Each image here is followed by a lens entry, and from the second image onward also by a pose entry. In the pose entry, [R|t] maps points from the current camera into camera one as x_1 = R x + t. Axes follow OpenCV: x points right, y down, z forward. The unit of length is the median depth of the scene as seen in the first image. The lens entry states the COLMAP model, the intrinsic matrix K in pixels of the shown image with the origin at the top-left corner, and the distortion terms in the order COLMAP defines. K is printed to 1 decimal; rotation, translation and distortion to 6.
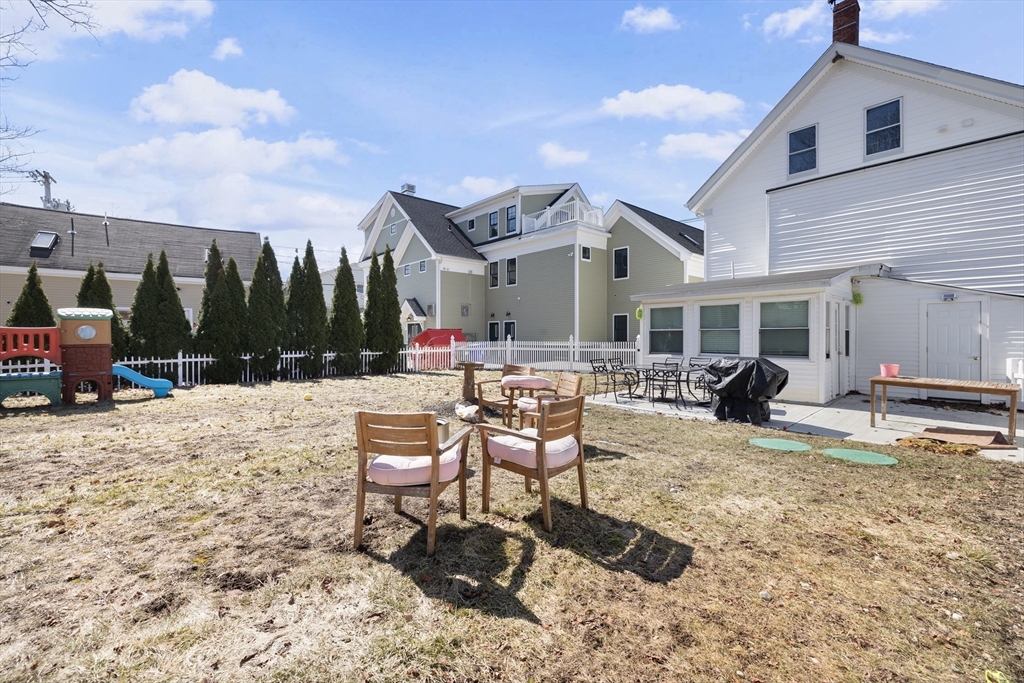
lens RADIAL K [[434.5, 0, 503.2], [0, 434.5, 335.0], [0, 0, 1]] dist [0.000737, -0.000495]
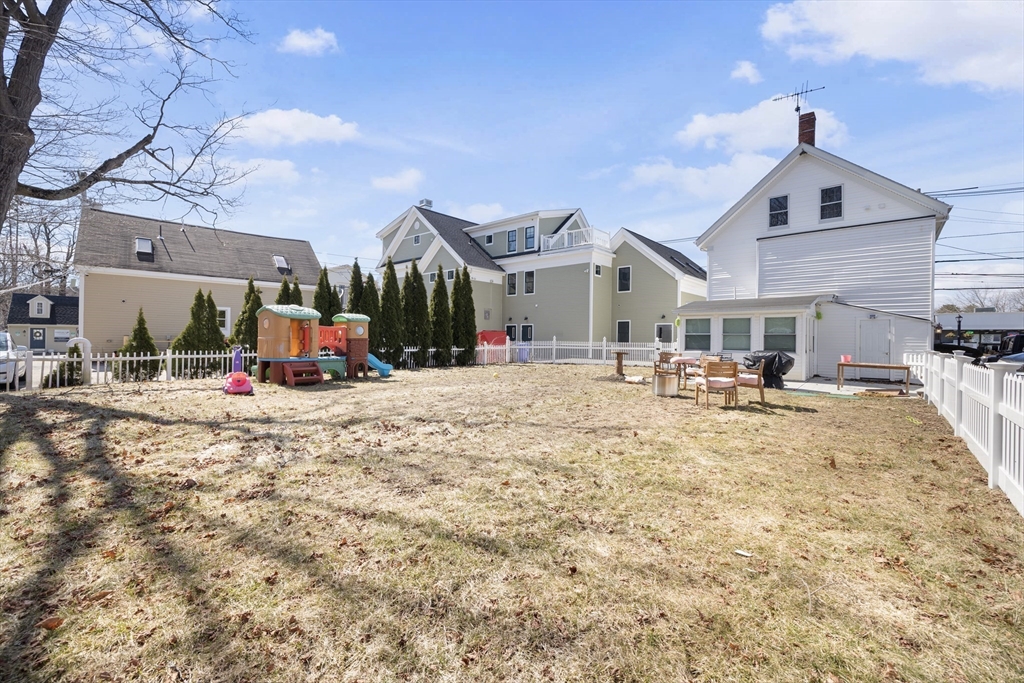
lens RADIAL K [[434.5, 0, 503.2], [0, 434.5, 335.0], [0, 0, 1]] dist [0.000737, -0.000495]
pose [[0.991938, 0.013514, 0.126001, -0.286454], [-0.013098, 0.999906, -0.004135, 0.004044], [-0.126045, 0.002451, 0.992021, -0.230715]]
